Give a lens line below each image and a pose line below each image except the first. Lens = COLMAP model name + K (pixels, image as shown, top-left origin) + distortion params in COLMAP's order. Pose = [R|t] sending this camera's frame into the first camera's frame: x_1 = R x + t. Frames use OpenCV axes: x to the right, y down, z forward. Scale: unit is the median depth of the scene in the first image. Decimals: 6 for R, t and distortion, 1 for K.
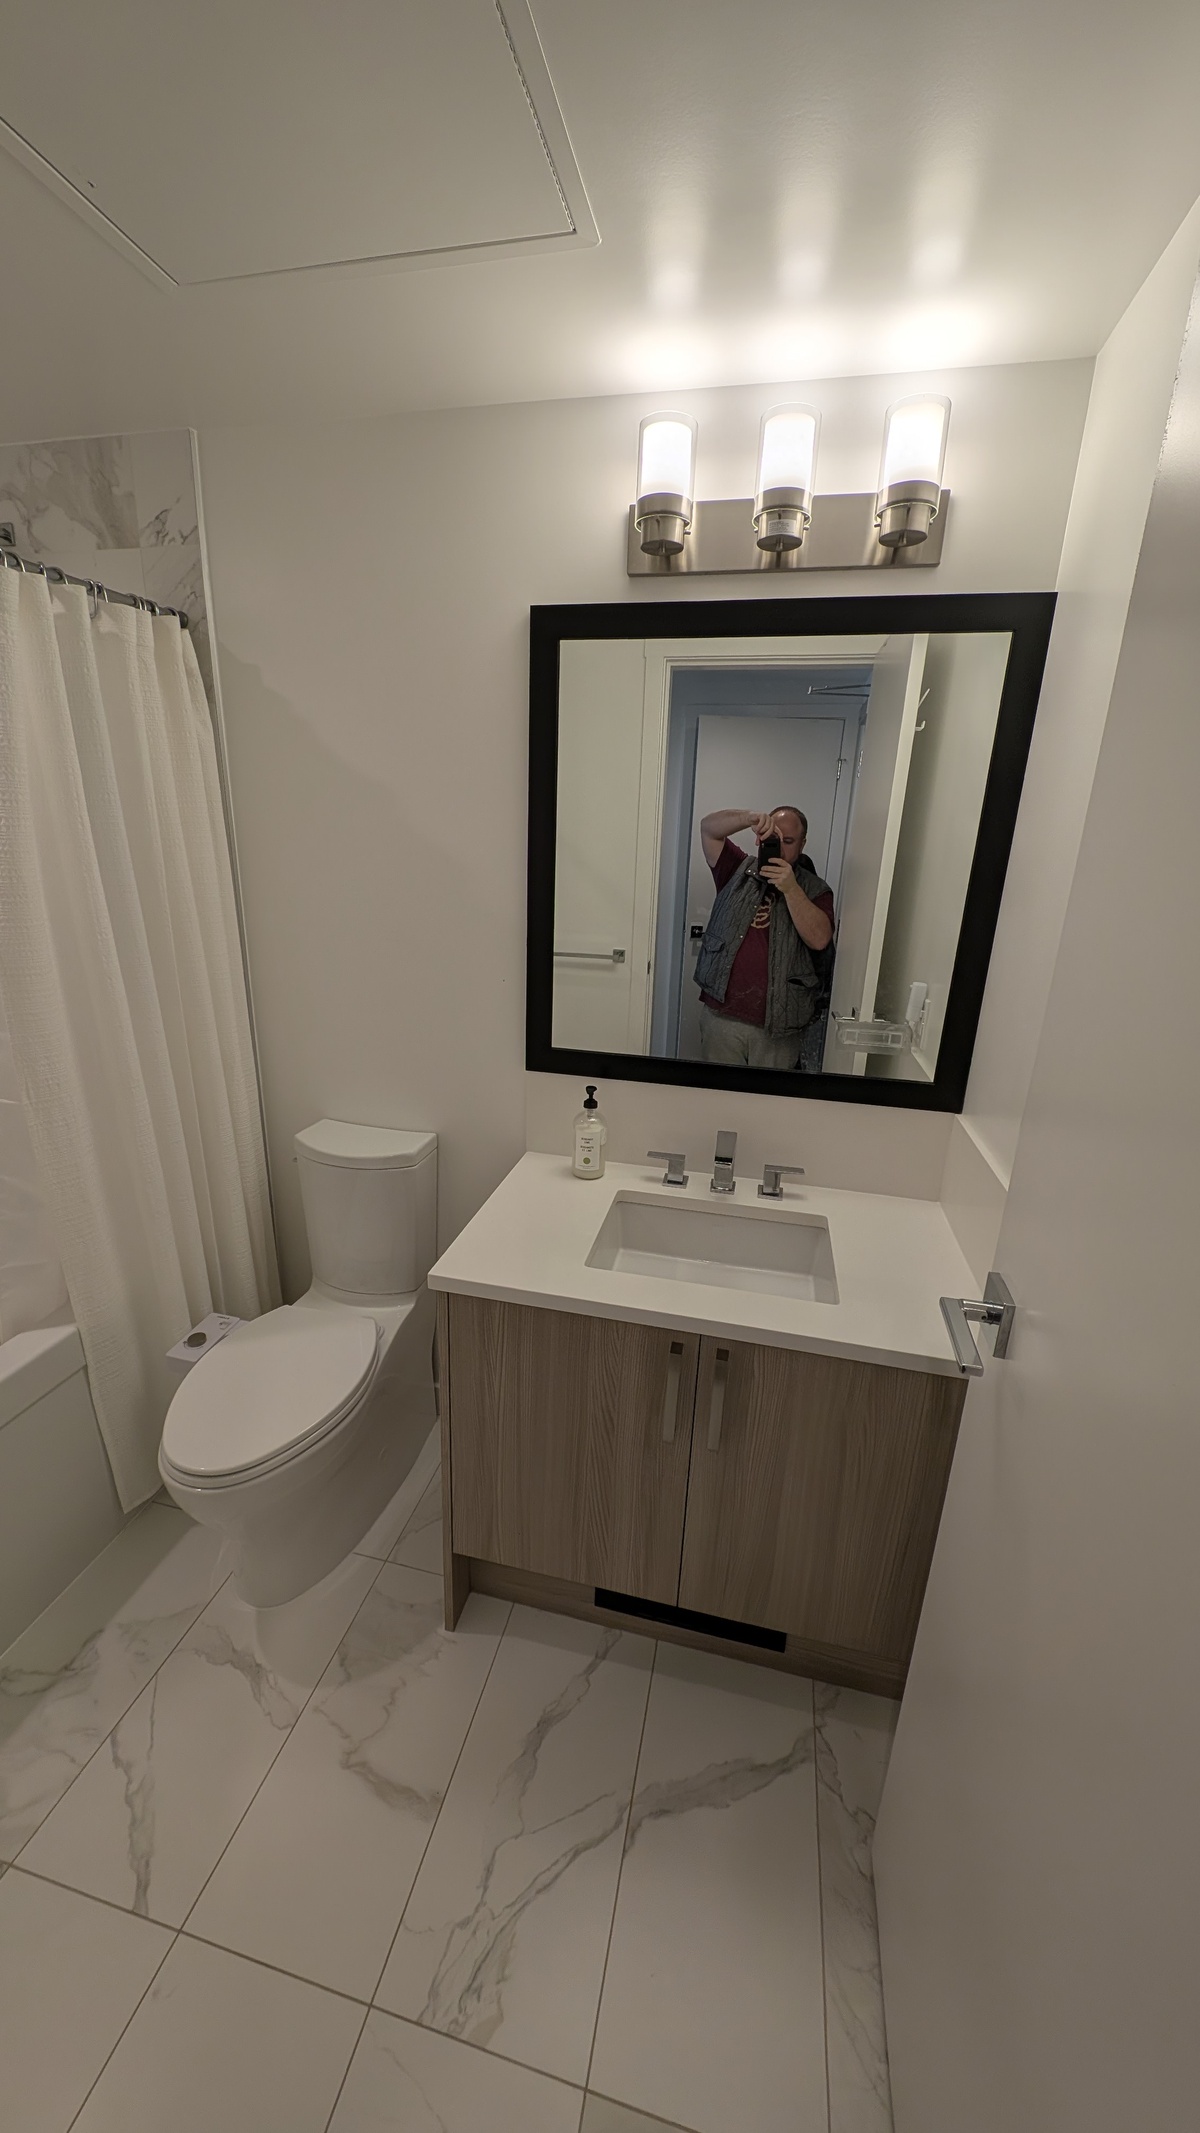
lens RADIAL K [[759.8, 0, 605.4], [0, 759.8, 1068.1], [0, 0, 1]] dist [0.005052, -0.002552]
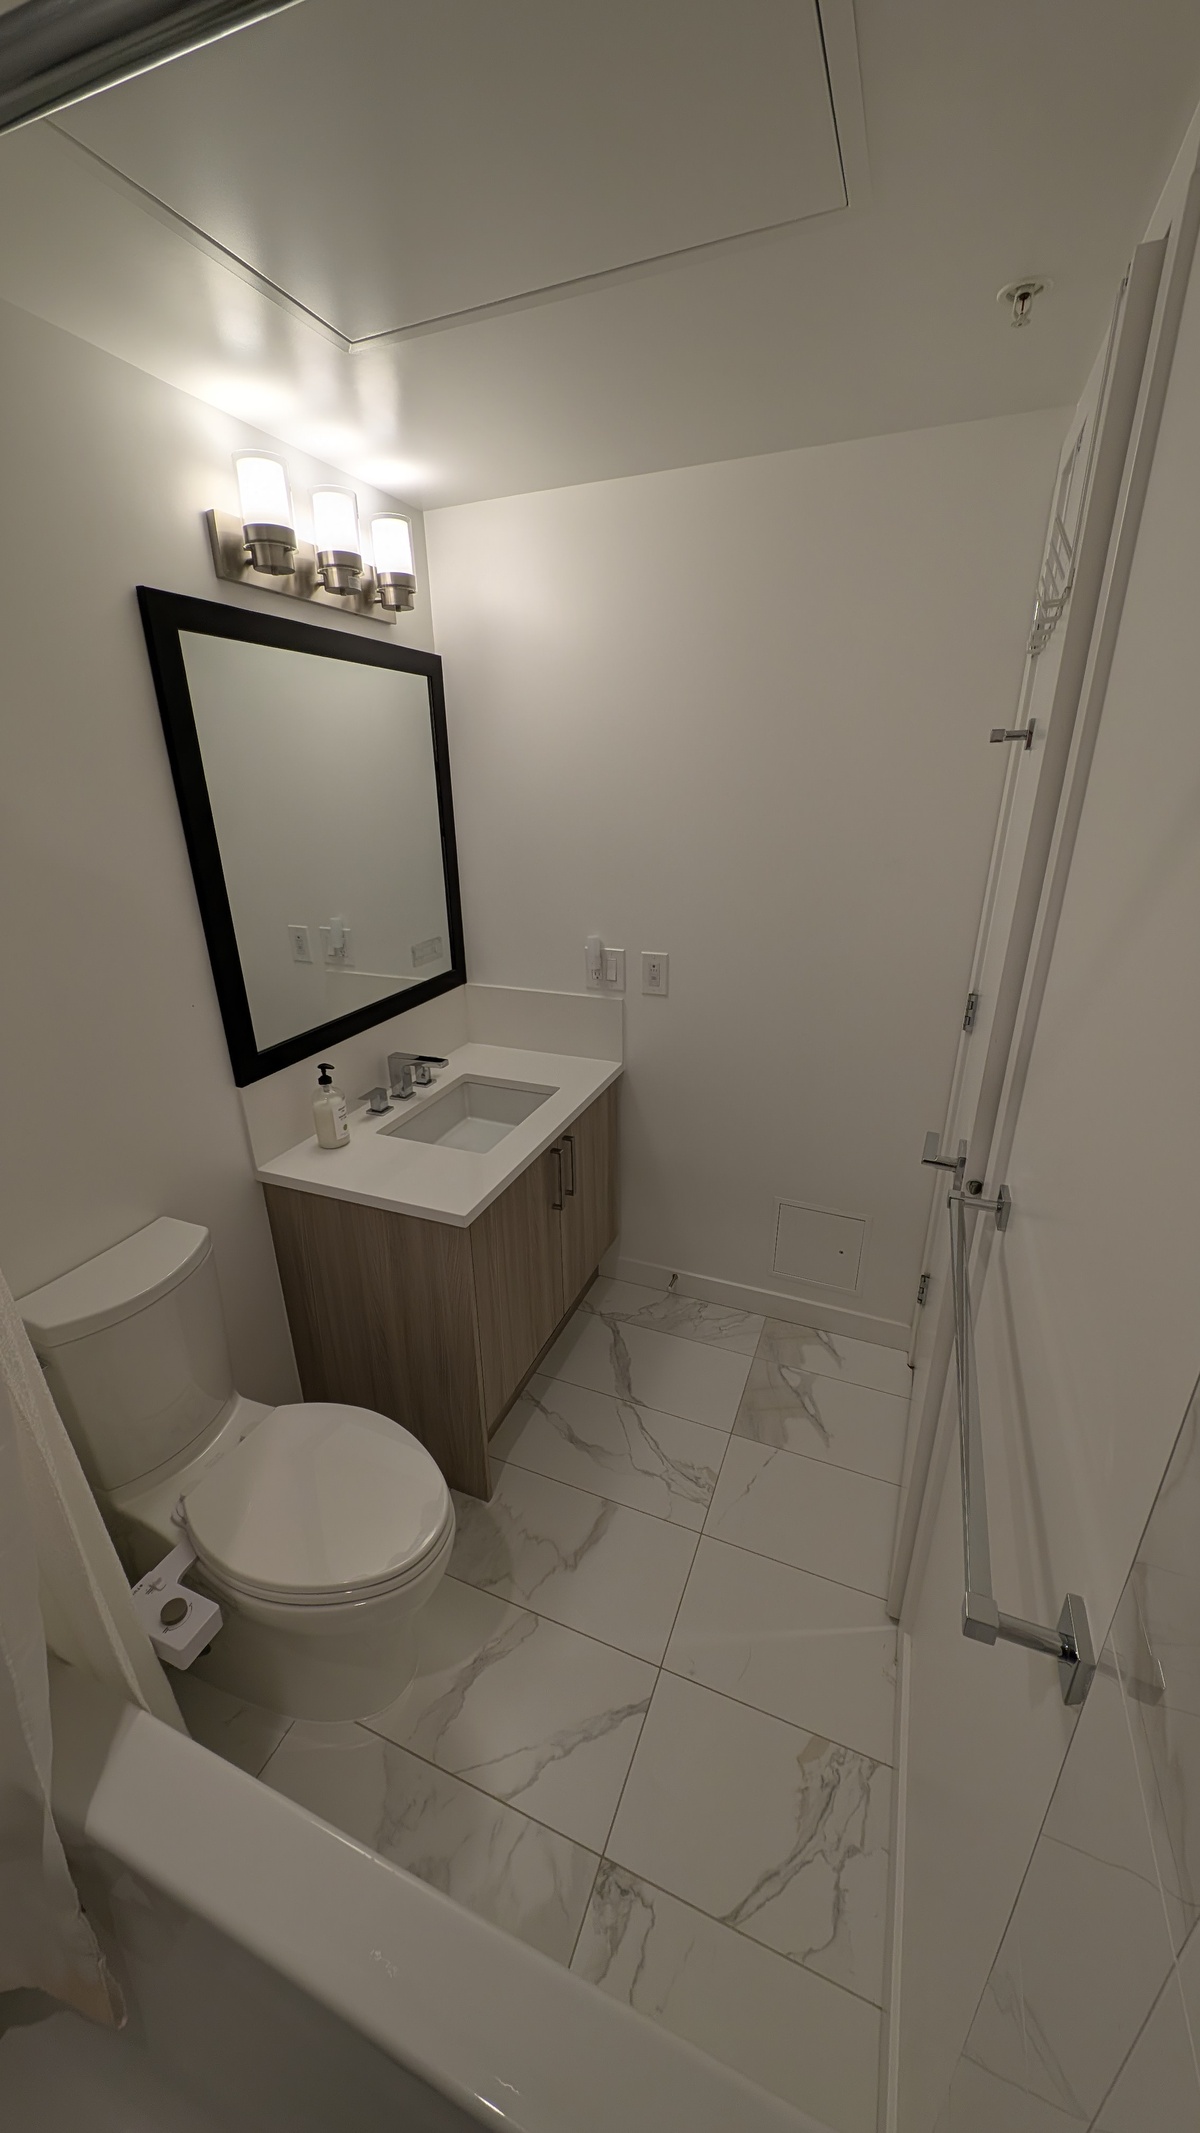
lens RADIAL K [[759.8, 0, 604.4], [0, 759.8, 1068.3], [0, 0, 1]] dist [0.005052, -0.002552]
pose [[0.148523, -0.387130, 0.909984, -1.013190], [0.295966, 0.895413, 0.332625, -0.226936], [-0.943581, 0.219922, 0.247566, 0.375259]]
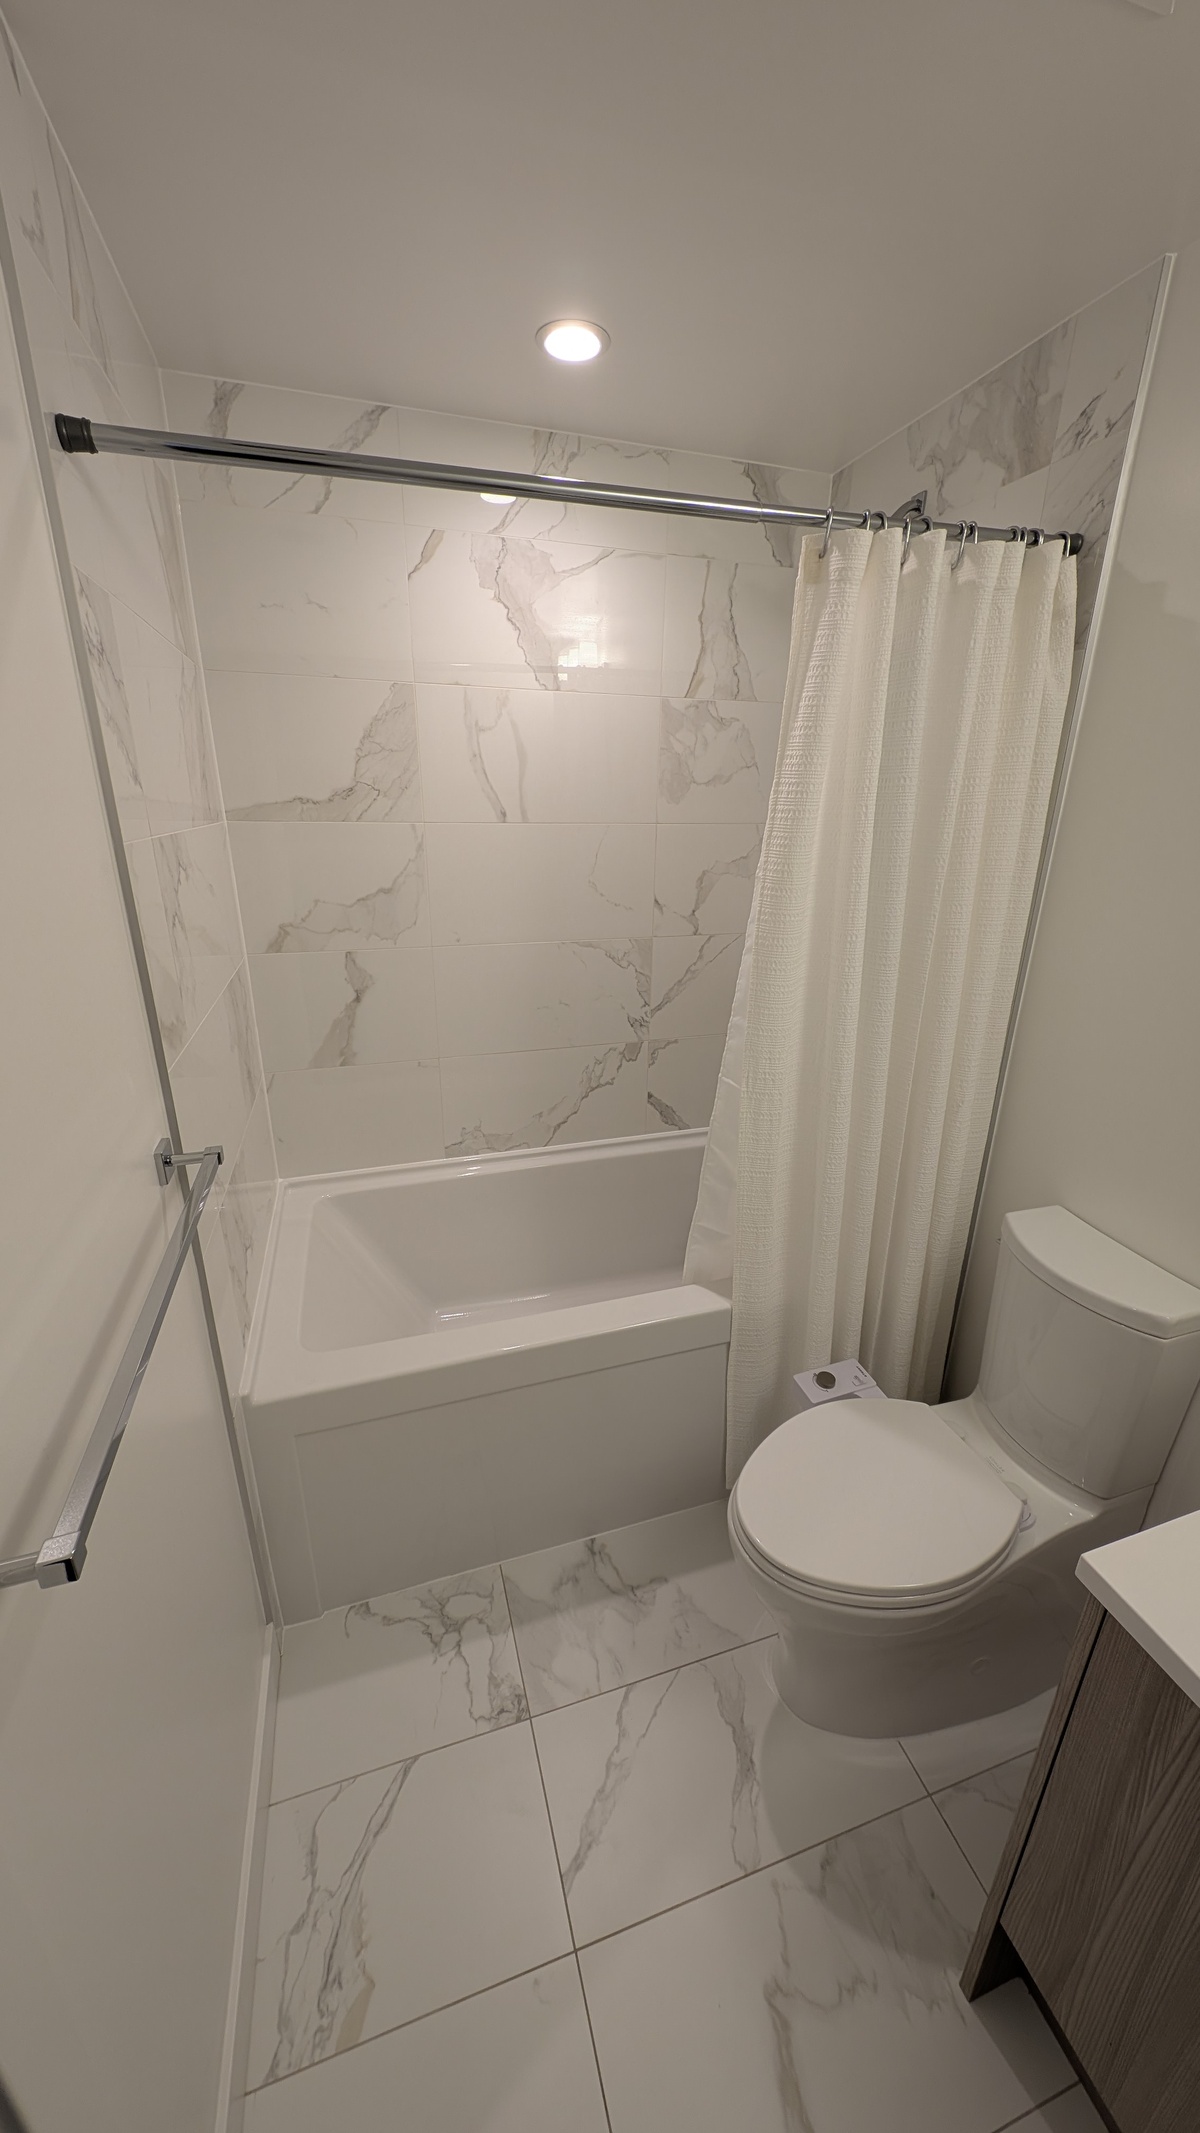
lens RADIAL K [[759.8, 0, 595.1], [0, 759.8, 1067.2], [0, 0, 1]] dist [0.005052, -0.002552]
pose [[0.504120, 0.260603, -0.823377, -0.025805], [-0.244811, 0.957401, 0.153135, -0.081245], [0.828210, 0.124373, 0.546443, 0.247519]]
